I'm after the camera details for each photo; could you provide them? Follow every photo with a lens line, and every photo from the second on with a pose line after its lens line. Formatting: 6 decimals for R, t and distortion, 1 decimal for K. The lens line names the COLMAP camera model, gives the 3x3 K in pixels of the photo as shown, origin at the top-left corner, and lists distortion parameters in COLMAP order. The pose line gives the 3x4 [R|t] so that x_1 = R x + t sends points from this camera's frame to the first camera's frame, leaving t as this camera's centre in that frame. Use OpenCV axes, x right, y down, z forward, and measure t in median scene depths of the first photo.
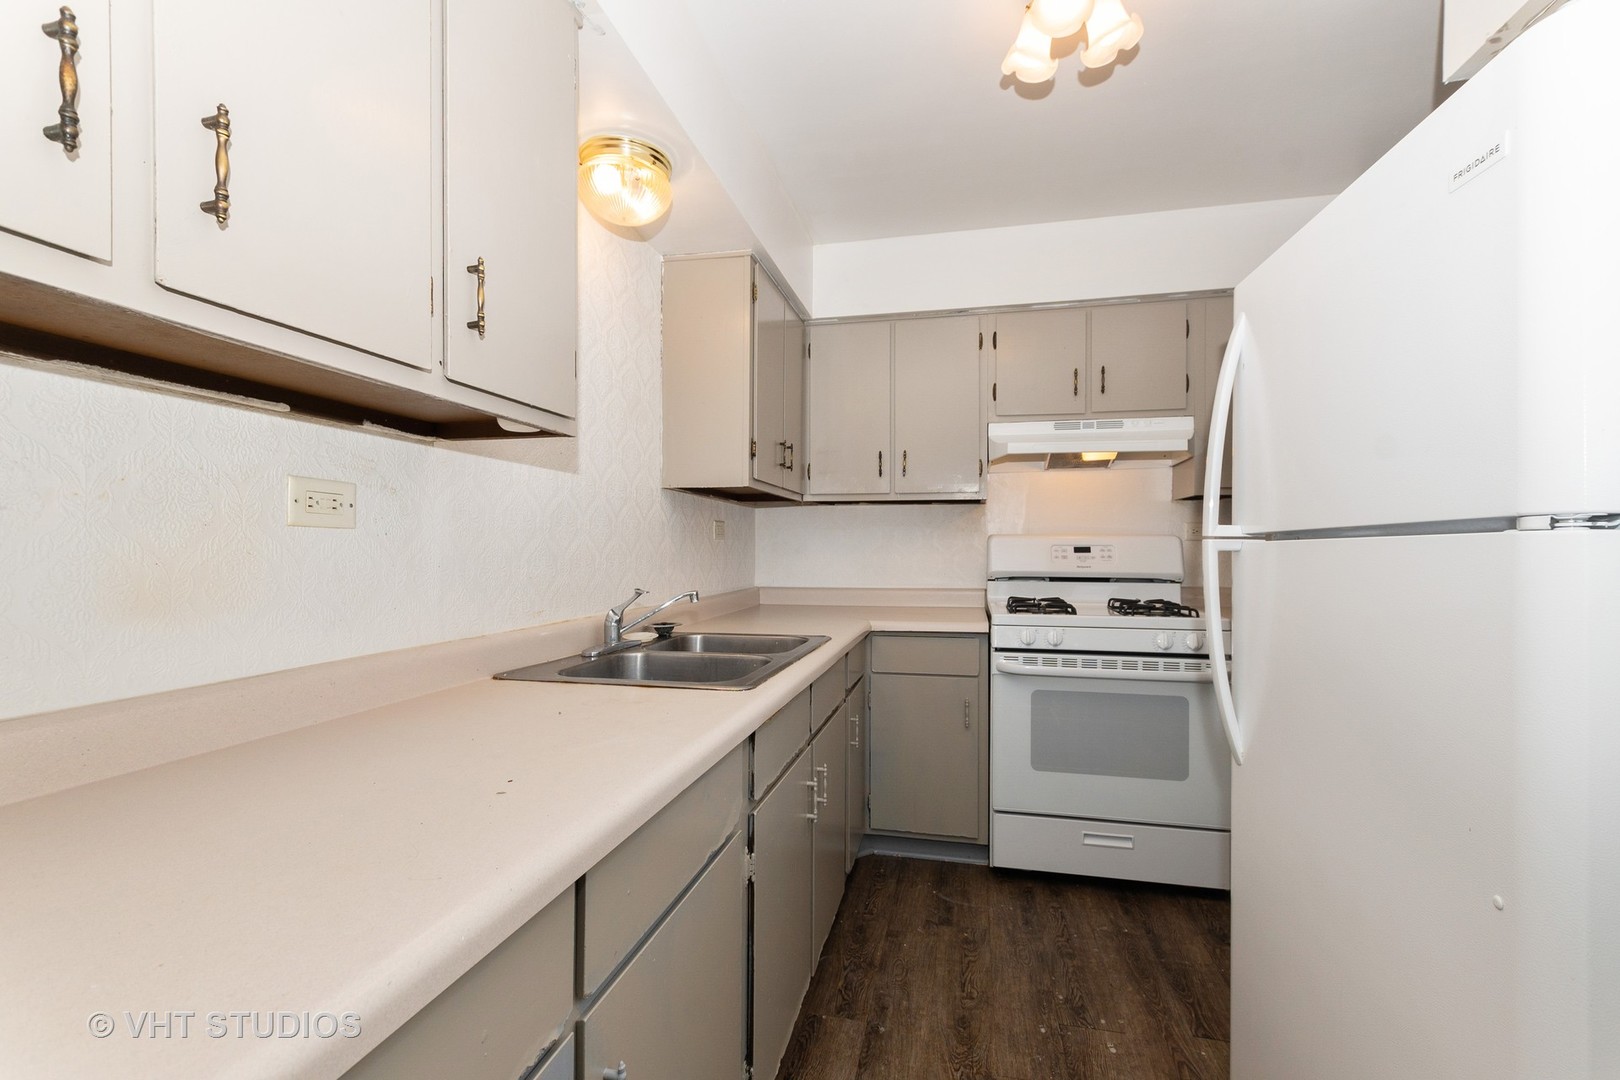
lens RADIAL K [[684.4, 0, 808.4], [0, 684.4, 550.3], [0, 0, 1]] dist [-0.001091, -0.000091]
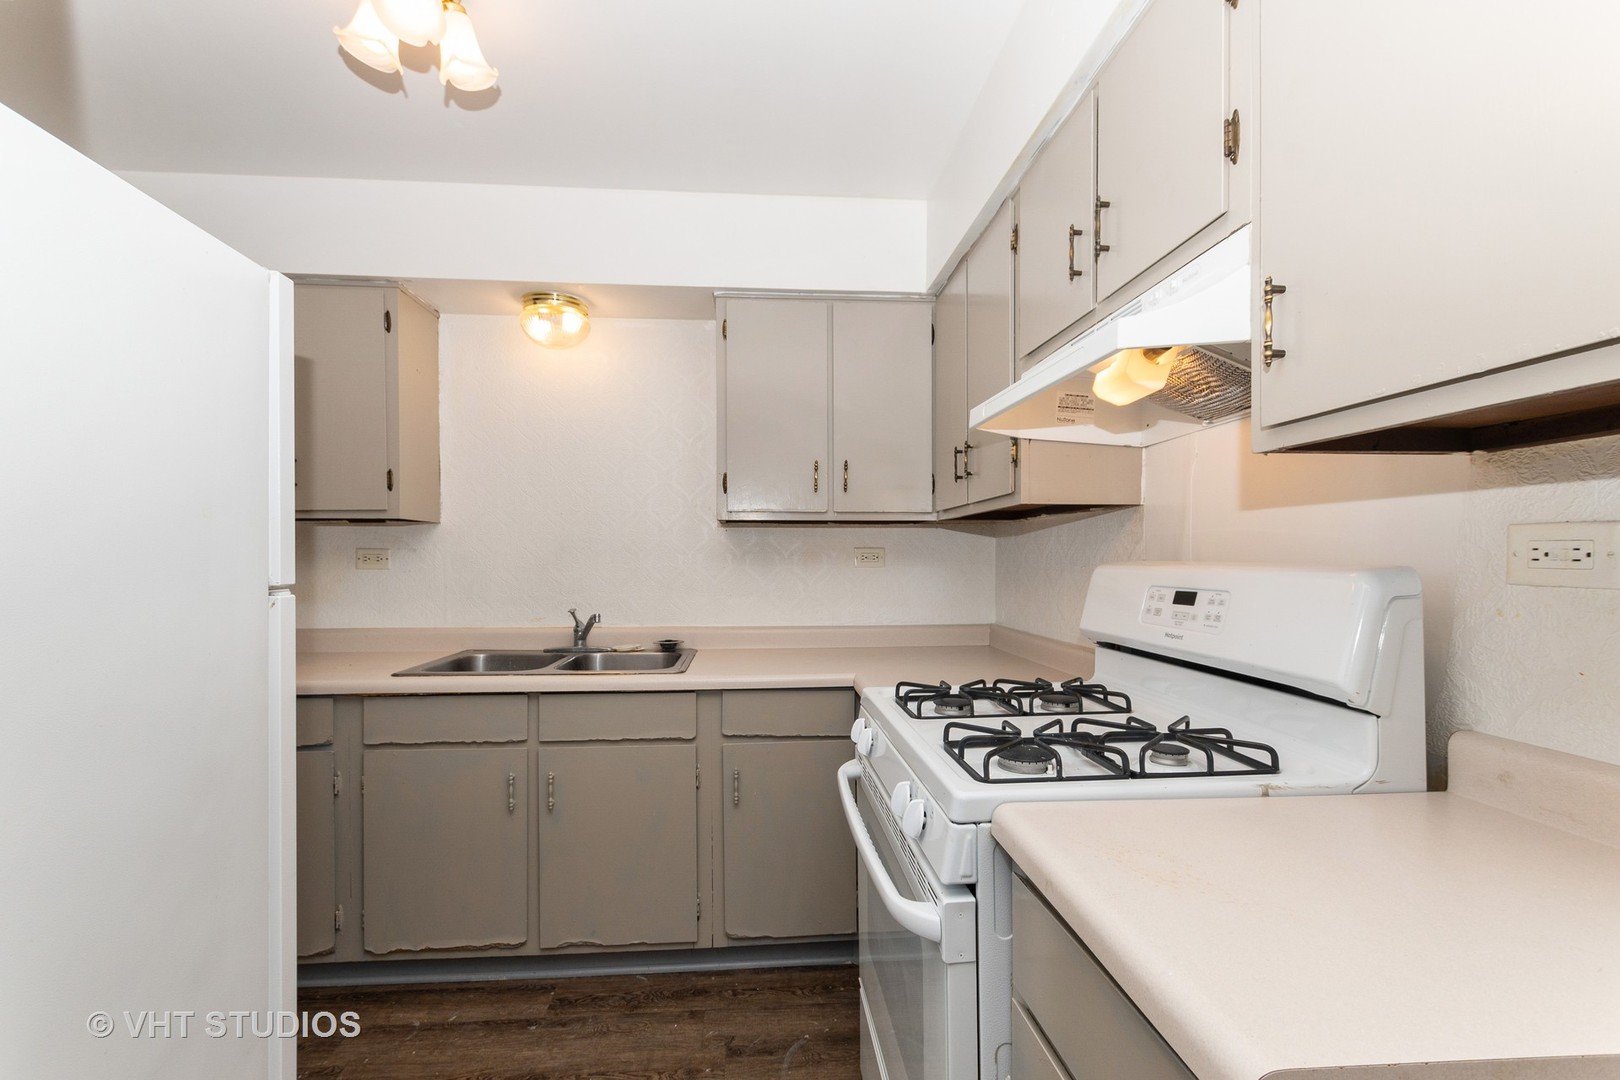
lens RADIAL K [[703.1, 0, 810.7], [0, 703.1, 559.0], [0, 0, 1]] dist [-0.000508, -0.000347]
pose [[0.322475, -0.002596, -0.946574, 0.890704], [-0.009743, 0.999934, -0.006062, -0.025084], [0.946528, 0.011177, 0.322429, 0.718481]]
